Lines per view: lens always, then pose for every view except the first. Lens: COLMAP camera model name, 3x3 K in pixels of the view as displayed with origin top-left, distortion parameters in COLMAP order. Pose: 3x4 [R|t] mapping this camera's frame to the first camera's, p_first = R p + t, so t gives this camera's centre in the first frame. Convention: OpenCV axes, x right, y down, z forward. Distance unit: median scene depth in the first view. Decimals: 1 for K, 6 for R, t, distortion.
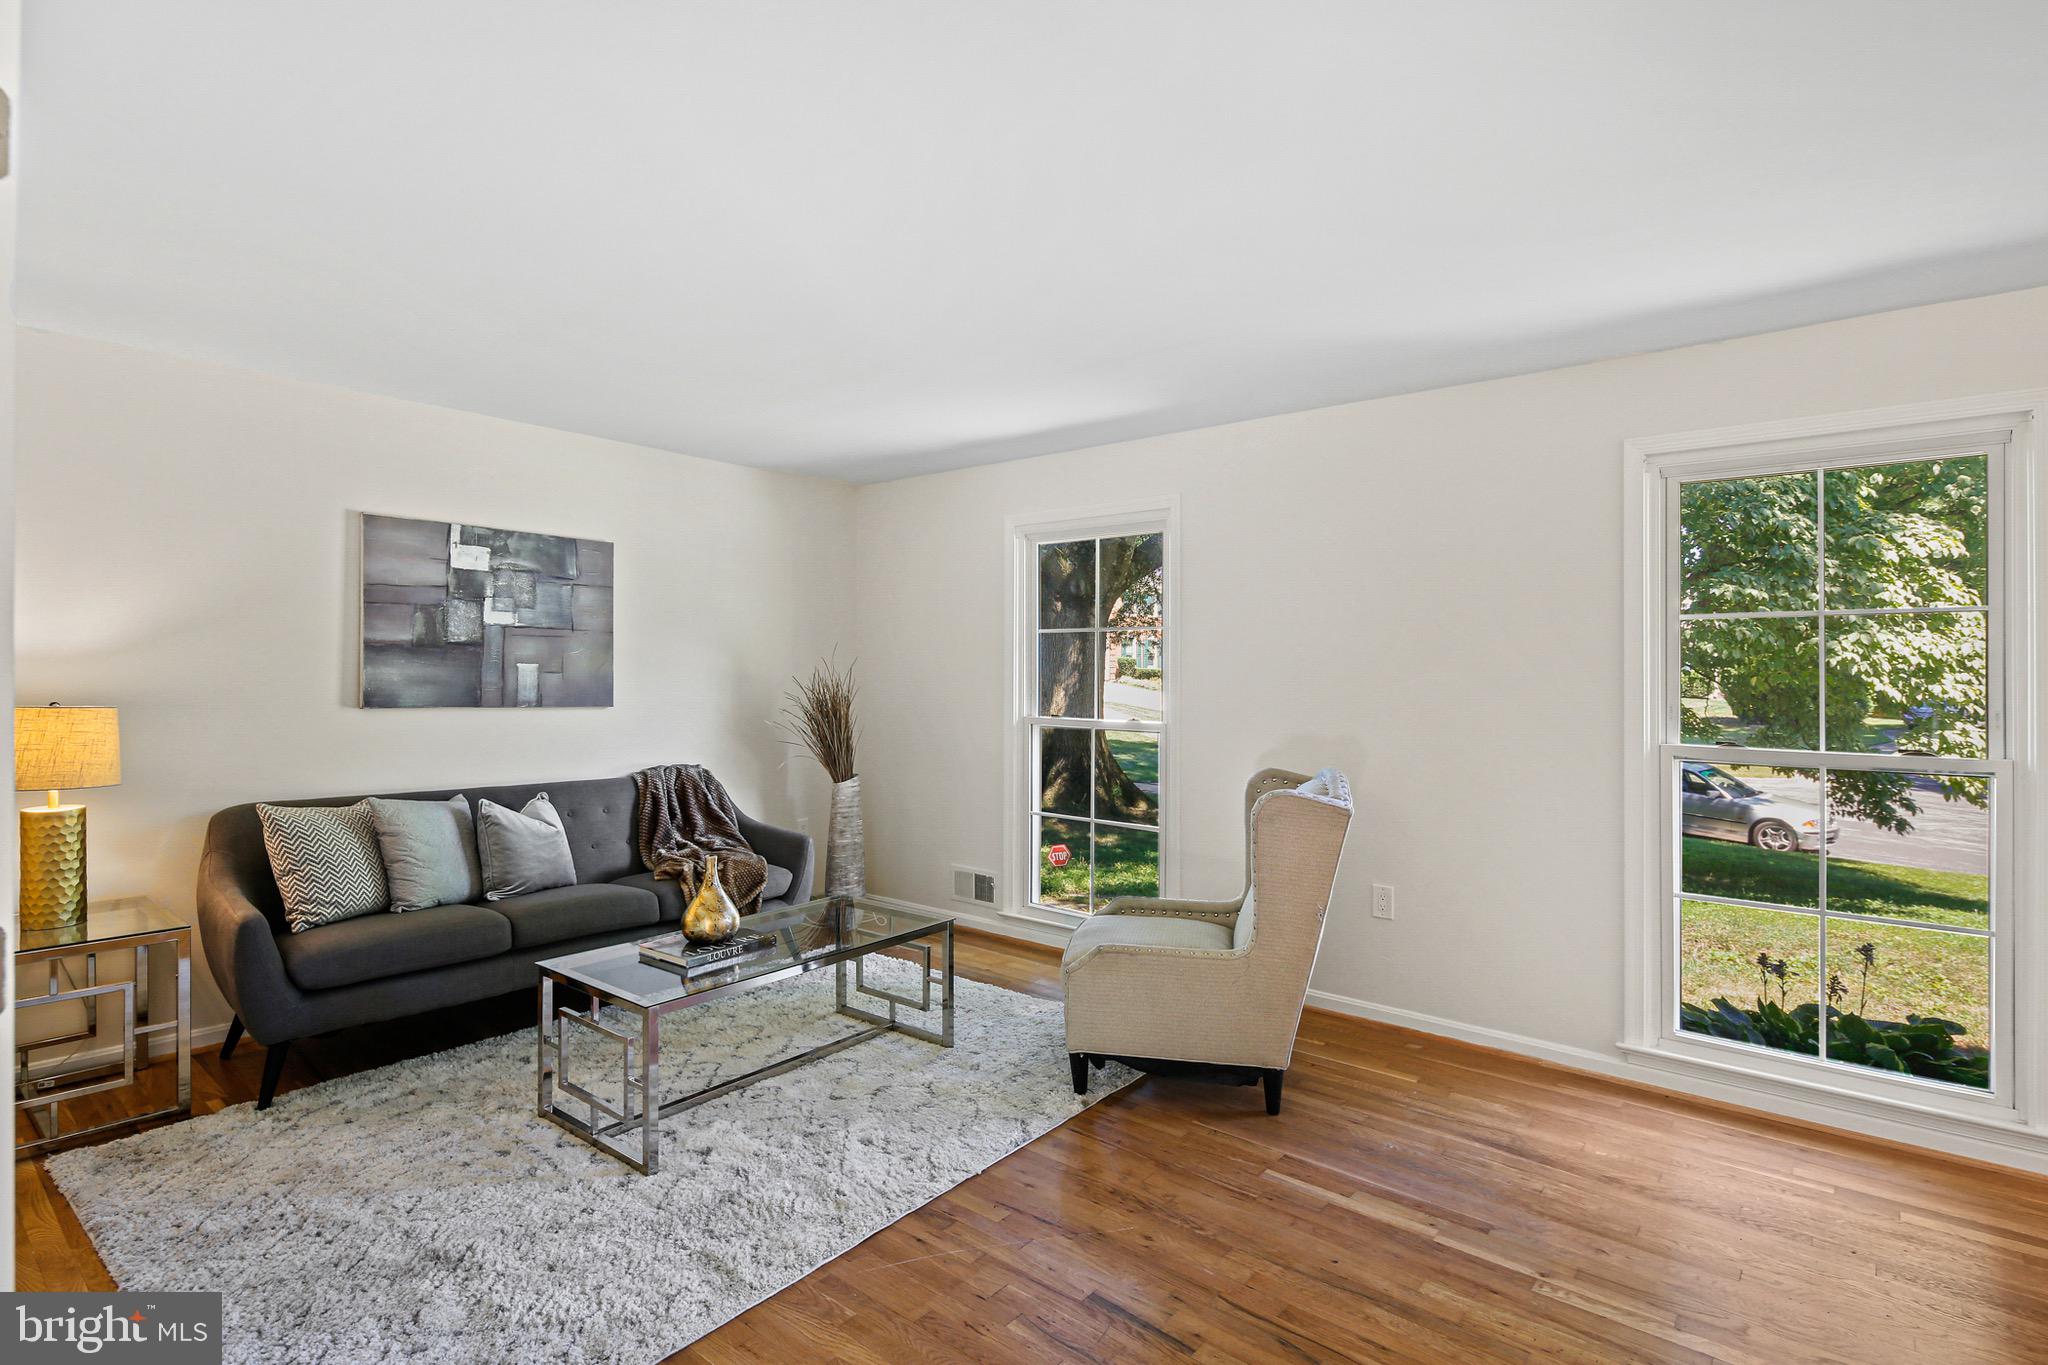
lens RADIAL K [[1003.7, 0, 1033.9], [0, 1003.7, 662.0], [0, 0, 1]] dist [0.001741, -0.000078]
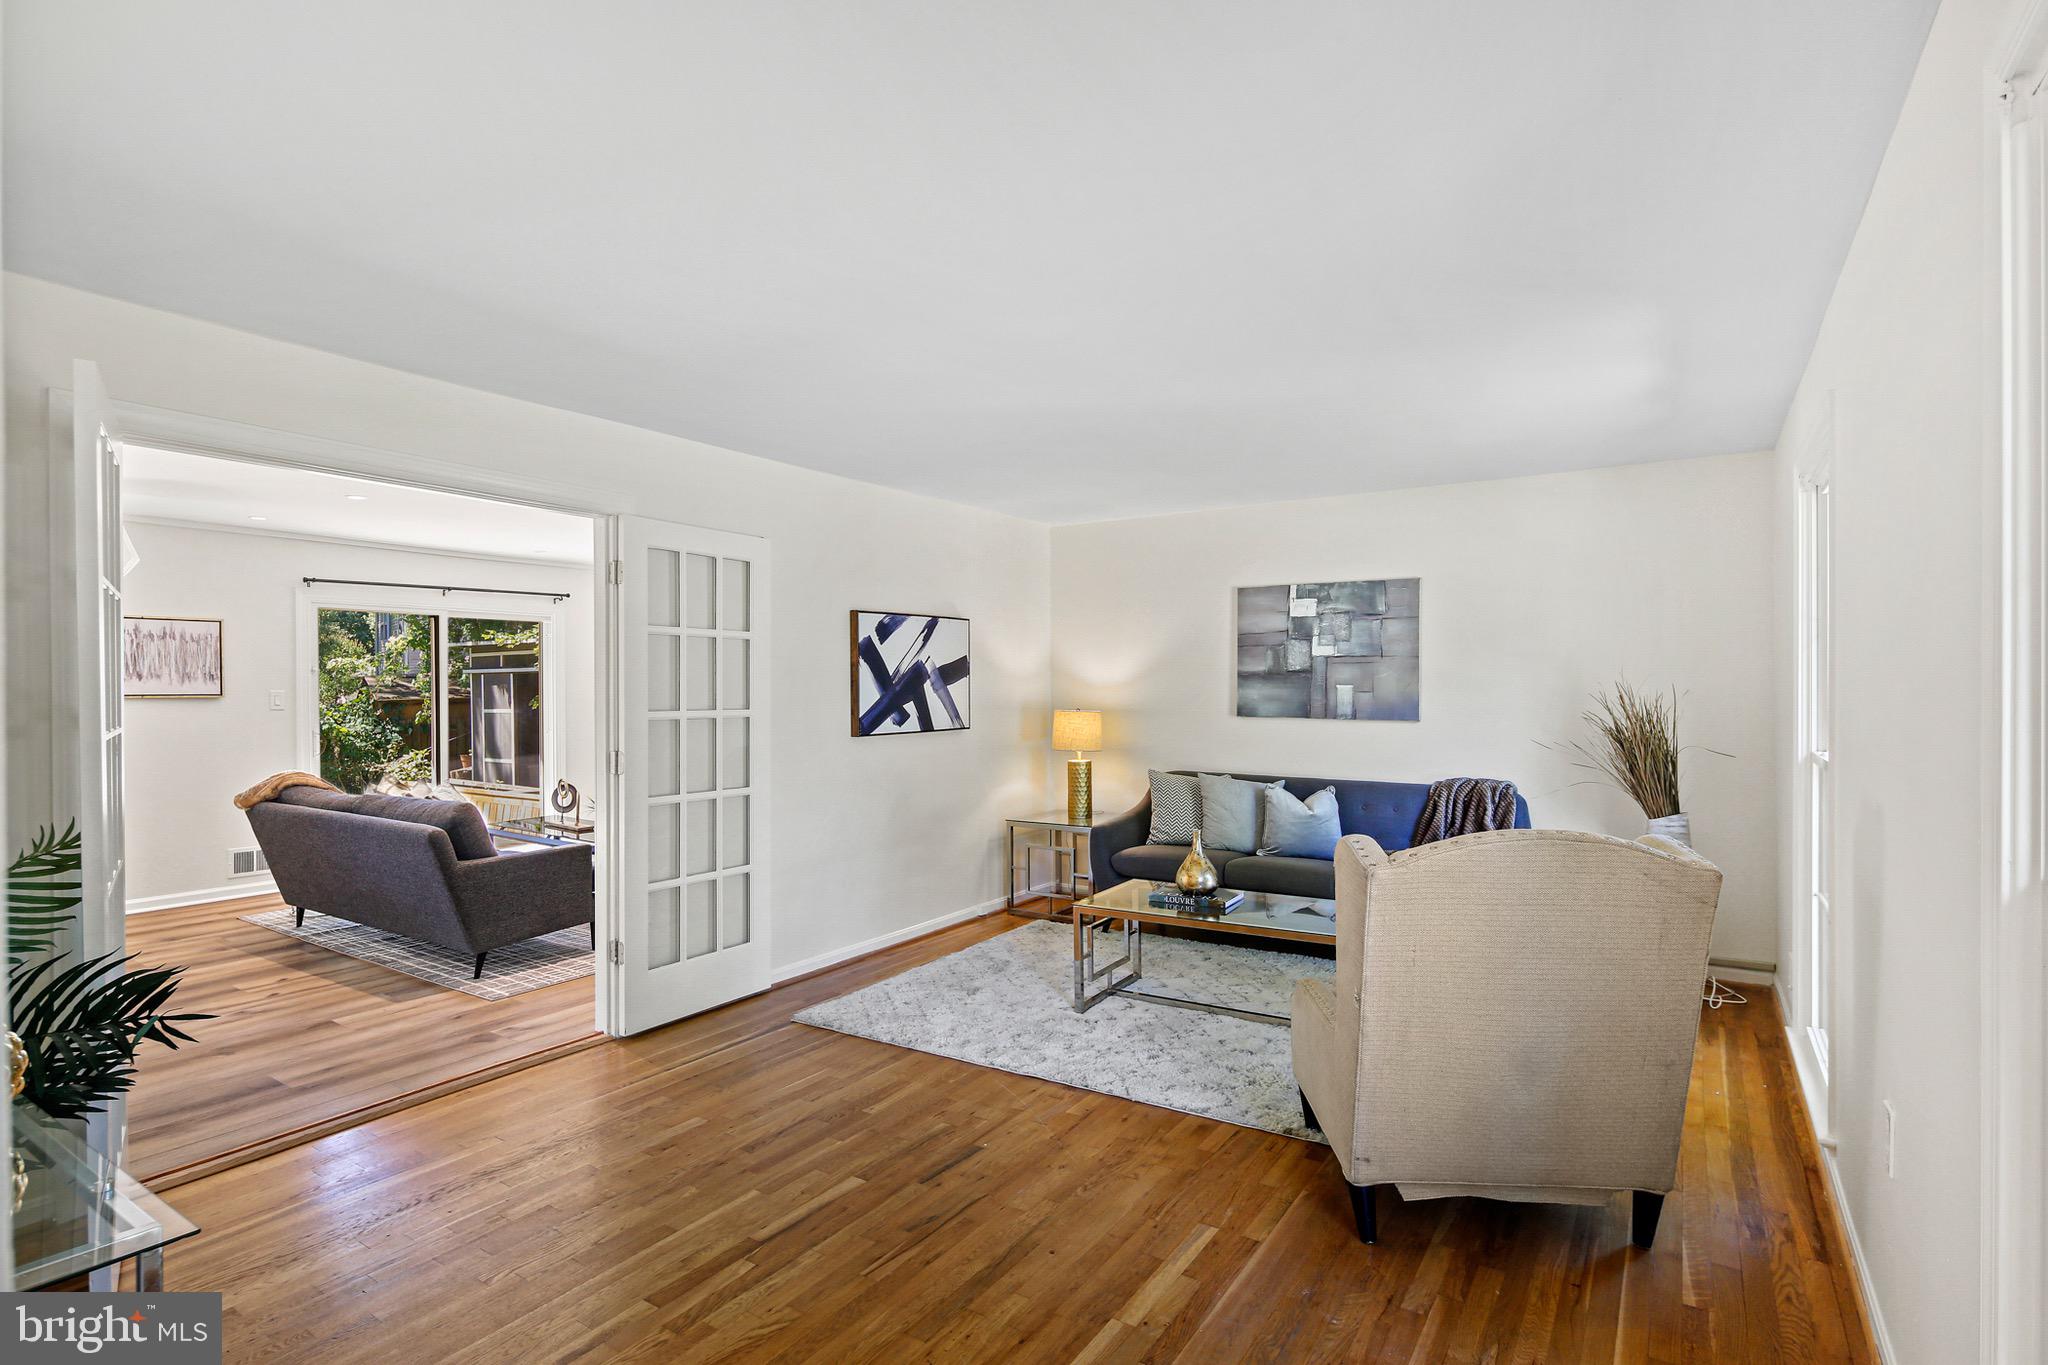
lens RADIAL K [[1003.7, 0, 1023.3], [0, 1003.7, 687.5], [0, 0, 1]] dist [0.001741, -0.000078]
pose [[0.104109, -0.009374, -0.994522, 0.752363], [0.017534, 0.999817, -0.007588, 0.007446], [0.994411, -0.016648, 0.104255, 0.485894]]
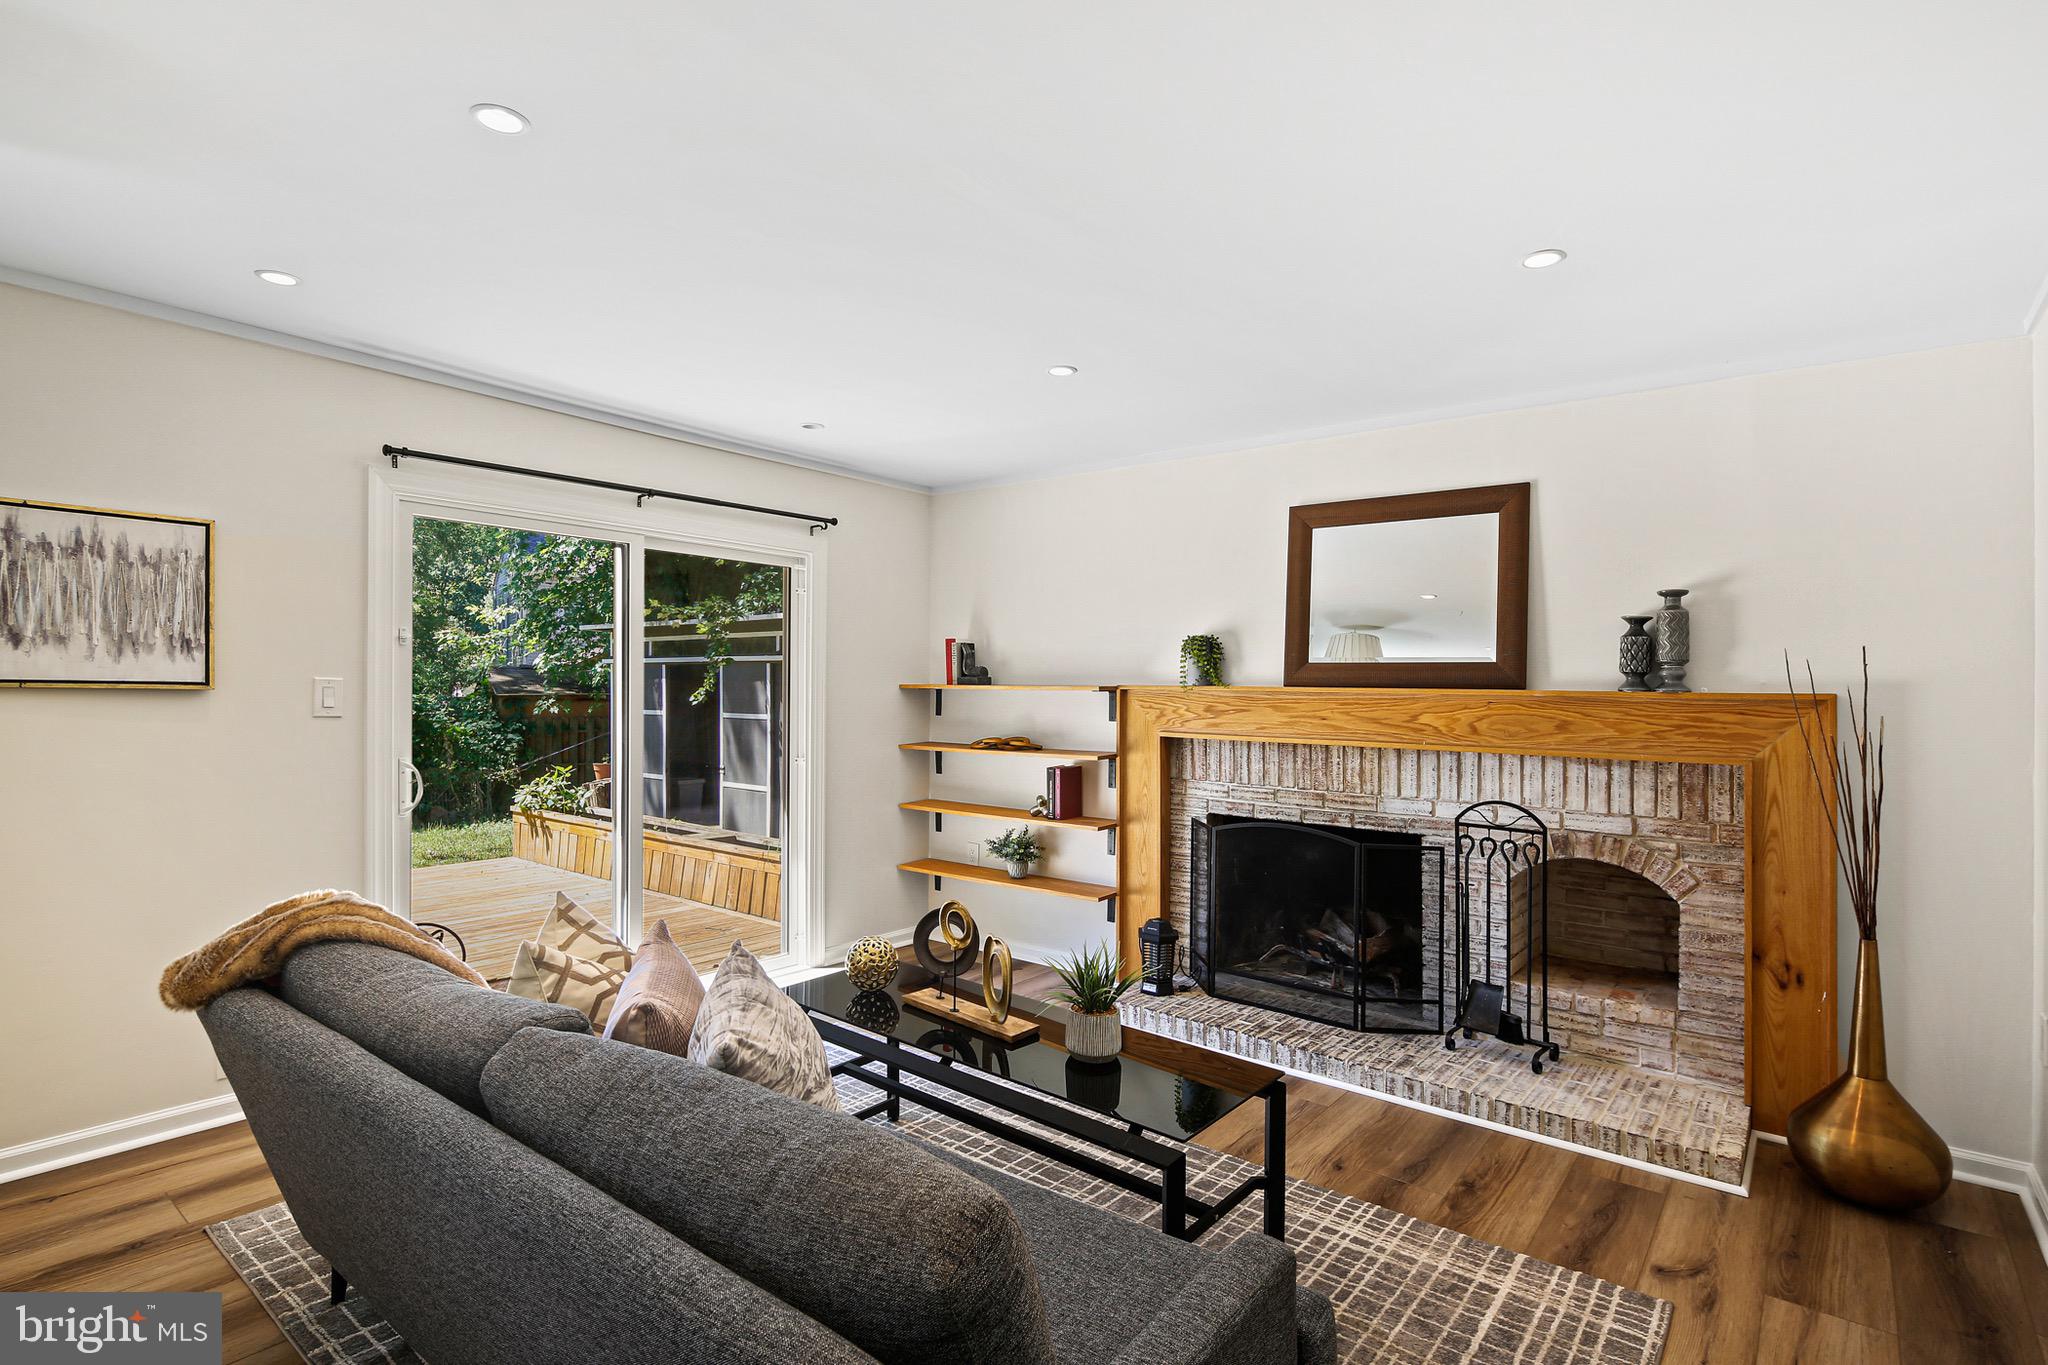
lens RADIAL K [[1003.7, 0, 1016.3], [0, 1003.7, 692.7], [0, 0, 1]] dist [0.001741, -0.000078]
pose [[0.015379, -0.006962, -0.999858, 0.336020], [-0.000497, 0.999976, -0.006970, 0.002620], [0.999882, 0.000604, 0.015375, 0.264007]]
